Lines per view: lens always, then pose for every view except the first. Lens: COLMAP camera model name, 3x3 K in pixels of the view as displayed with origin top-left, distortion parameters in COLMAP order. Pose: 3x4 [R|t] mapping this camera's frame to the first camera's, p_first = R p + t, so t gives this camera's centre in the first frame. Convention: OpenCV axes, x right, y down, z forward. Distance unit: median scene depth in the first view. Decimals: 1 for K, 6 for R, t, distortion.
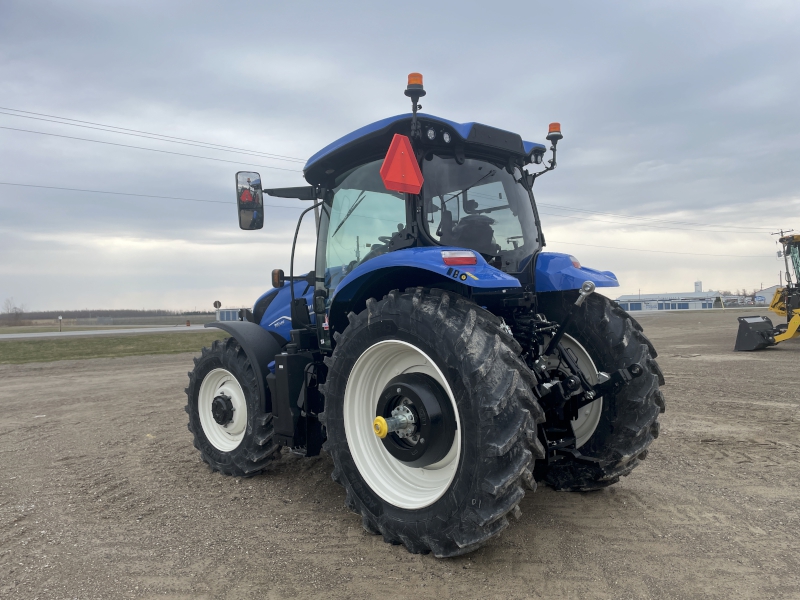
lens RADIAL K [[600.7, 0, 414.0], [0, 600.7, 297.7], [0, 0, 1]] dist [0.047178, -0.036847]
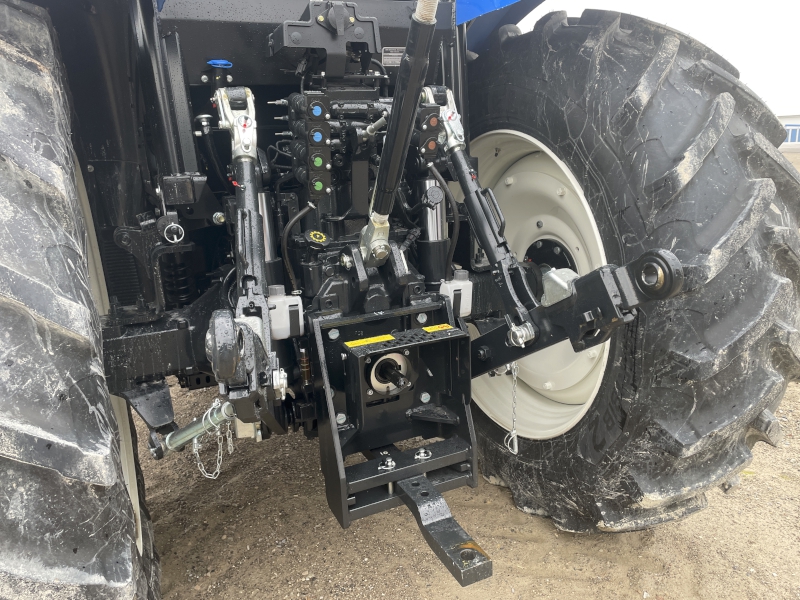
lens RADIAL K [[600.7, 0, 406.5], [0, 600.7, 302.0], [0, 0, 1]] dist [0.047178, -0.036847]
pose [[0.939318, 0.074474, -0.334865, 0.324153], [0.020305, 0.962369, 0.270988, 0.051519], [0.342445, -0.261343, 0.902458, 0.655169]]
